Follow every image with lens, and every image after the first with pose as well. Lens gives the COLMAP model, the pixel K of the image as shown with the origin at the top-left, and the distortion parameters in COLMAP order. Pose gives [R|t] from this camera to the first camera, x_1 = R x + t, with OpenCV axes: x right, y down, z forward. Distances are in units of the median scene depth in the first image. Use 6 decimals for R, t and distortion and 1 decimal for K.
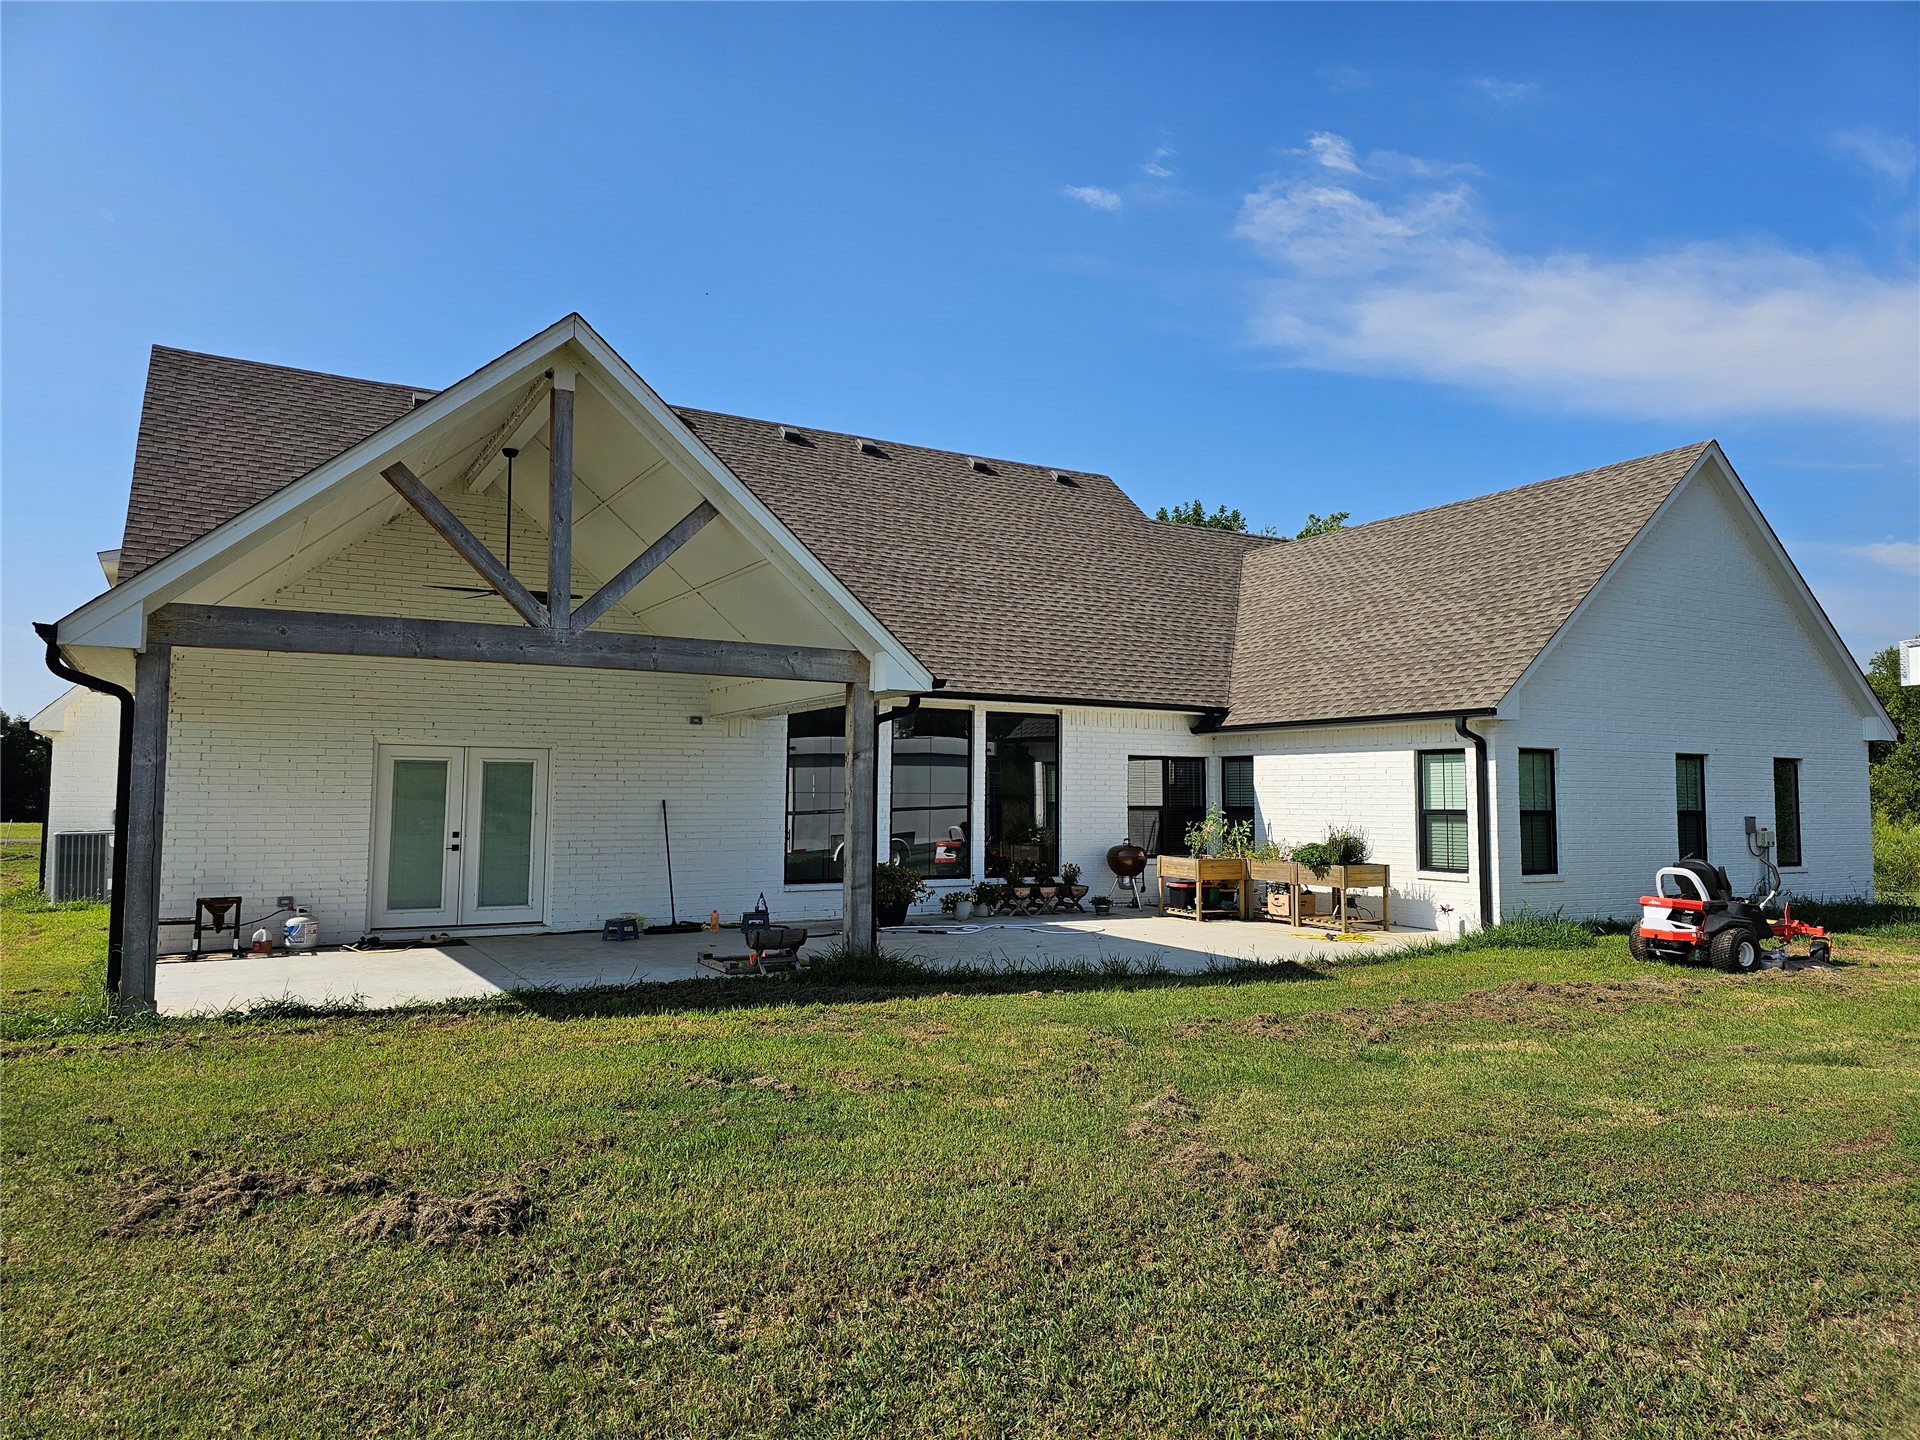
lens RADIAL K [[1280.7, 0, 960.0], [0, 1280.7, 720.0], [0, 0, 1]] dist [0.143645, -0.239182]
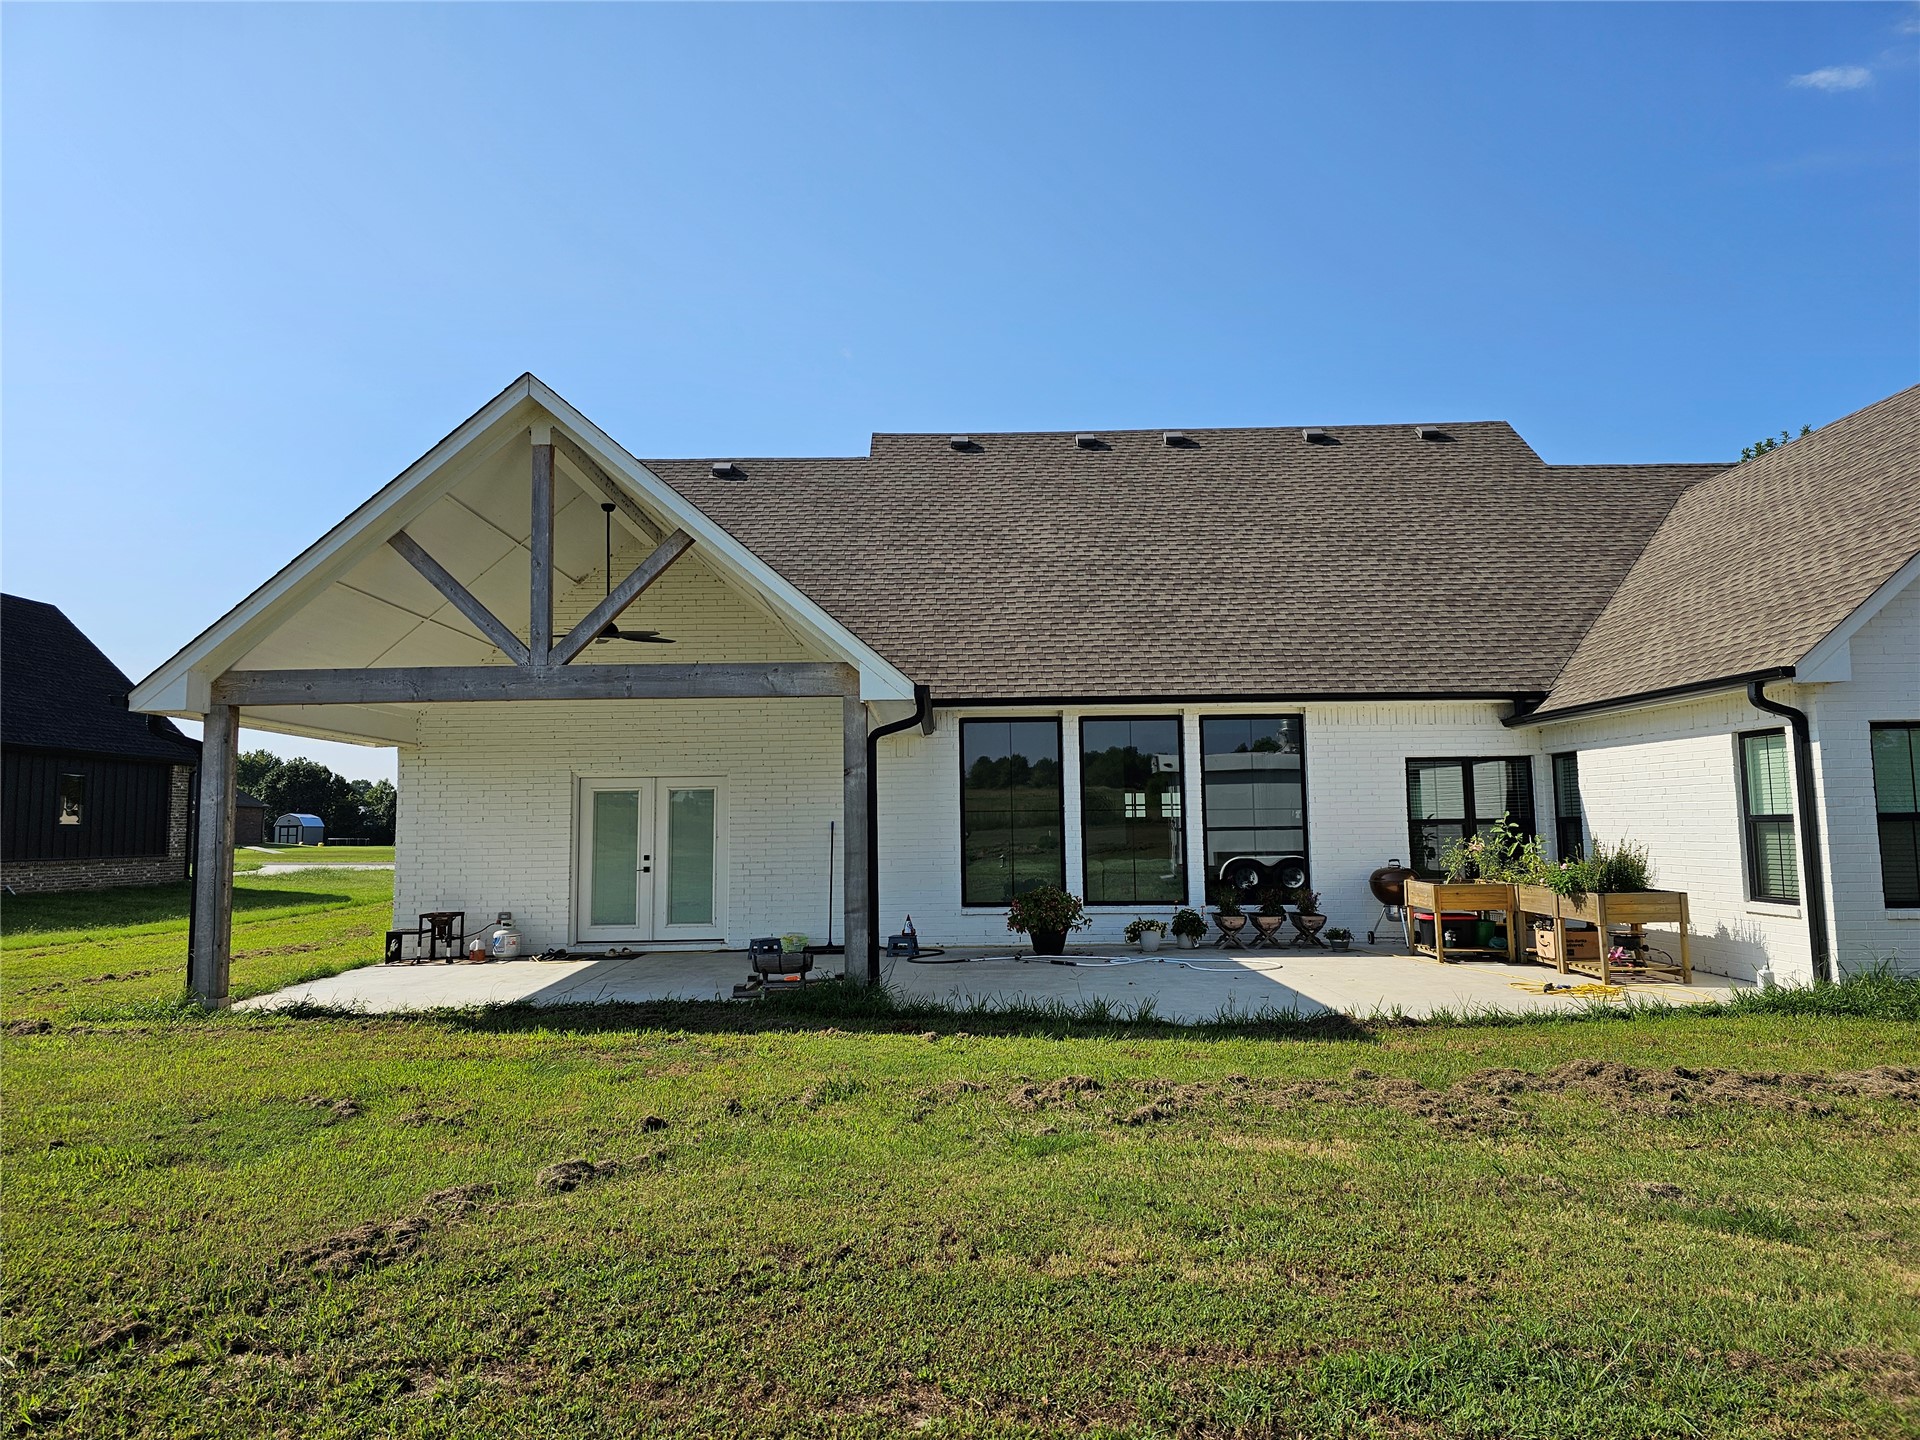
lens RADIAL K [[1285.9, 0, 958.6], [0, 1285.9, 708.8], [0, 0, 1]] dist [0.080552, -0.062138]
pose [[0.866509, -0.063971, -0.495045, 0.356359], [0.051079, 0.997911, -0.039546, 0.017508], [0.496540, 0.008981, 0.867967, 0.164470]]
